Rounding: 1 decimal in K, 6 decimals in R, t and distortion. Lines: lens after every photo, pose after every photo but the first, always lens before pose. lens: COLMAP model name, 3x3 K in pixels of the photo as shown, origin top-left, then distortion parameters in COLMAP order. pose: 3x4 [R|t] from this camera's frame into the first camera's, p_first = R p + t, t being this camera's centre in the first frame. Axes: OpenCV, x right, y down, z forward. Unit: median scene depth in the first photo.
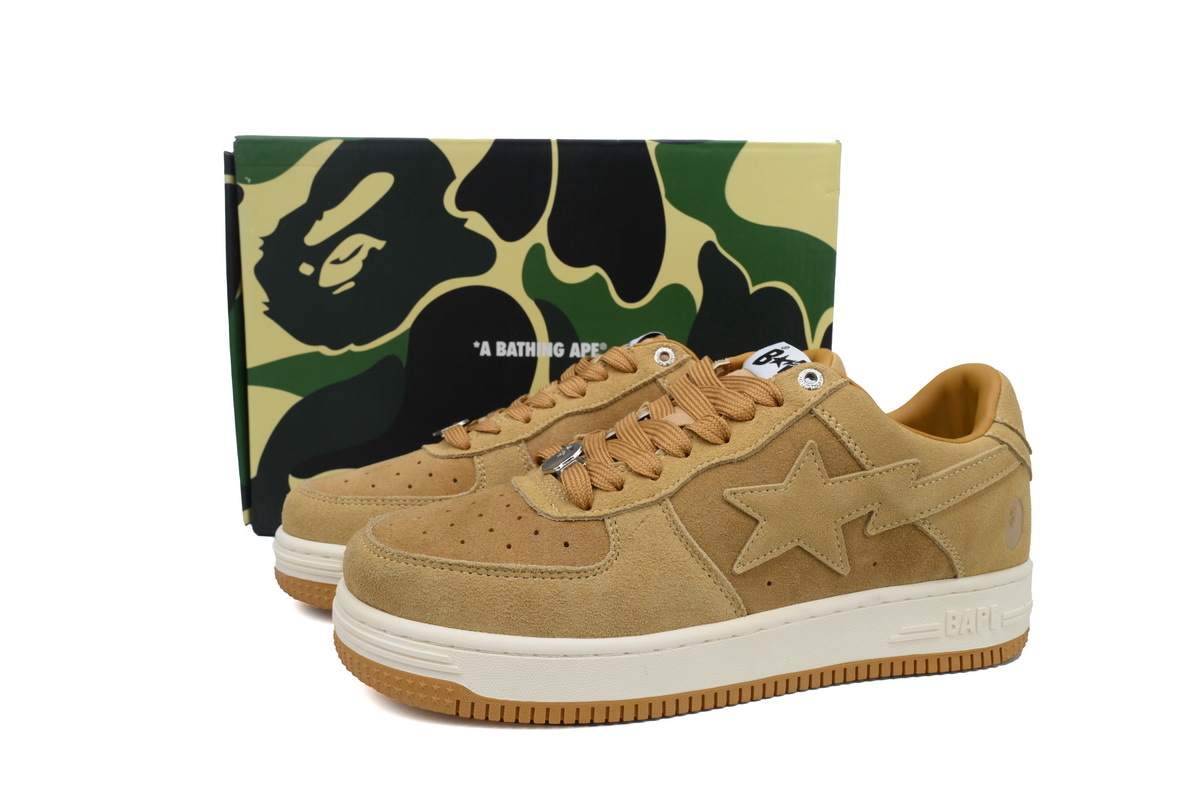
lens RADIAL K [[924.2, 0, 600.7], [0, 924.2, 402.4], [0, 0, 1]] dist [0.008505, -0.012201]
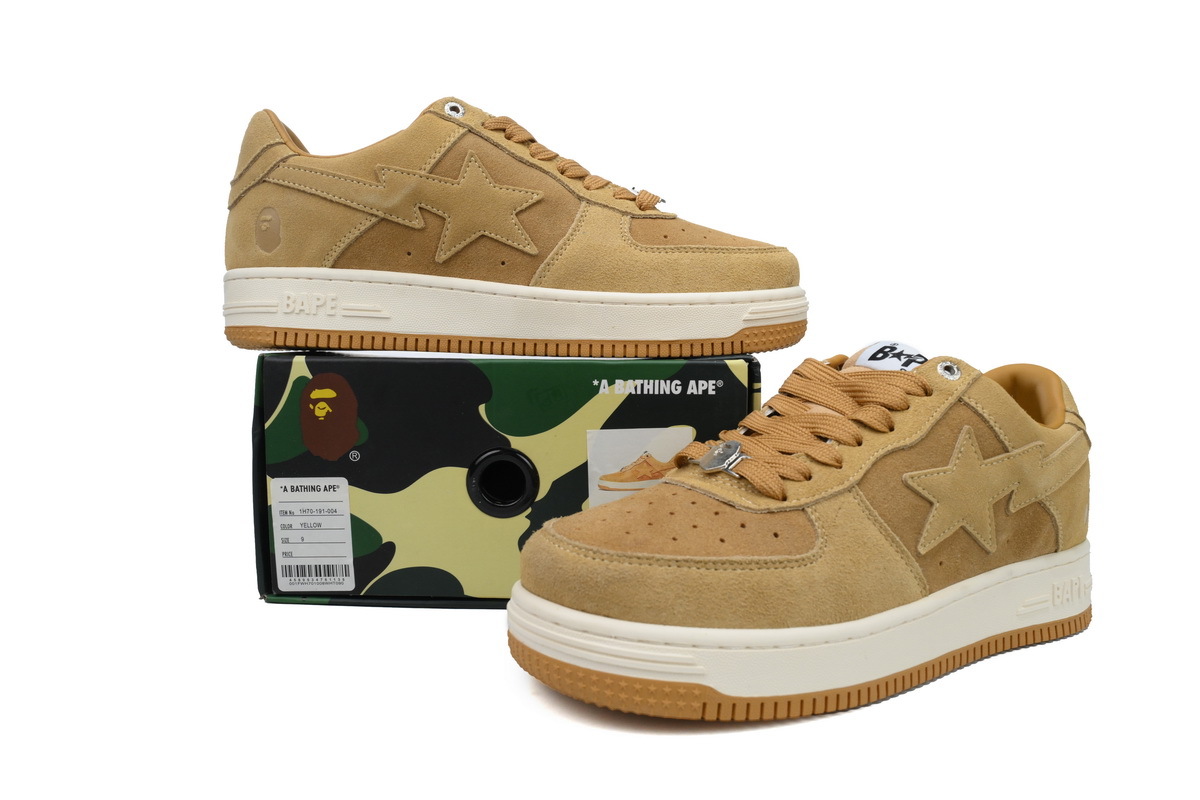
lens RADIAL K [[924.2, 0, 602.4], [0, 924.2, 397.1], [0, 0, 1]] dist [0.008505, -0.012201]
pose [[0.961933, -0.018048, 0.272688, -0.469494], [0.034700, 0.997807, -0.056366, 0.054082], [-0.271073, 0.063682, 0.960450, 0.087424]]
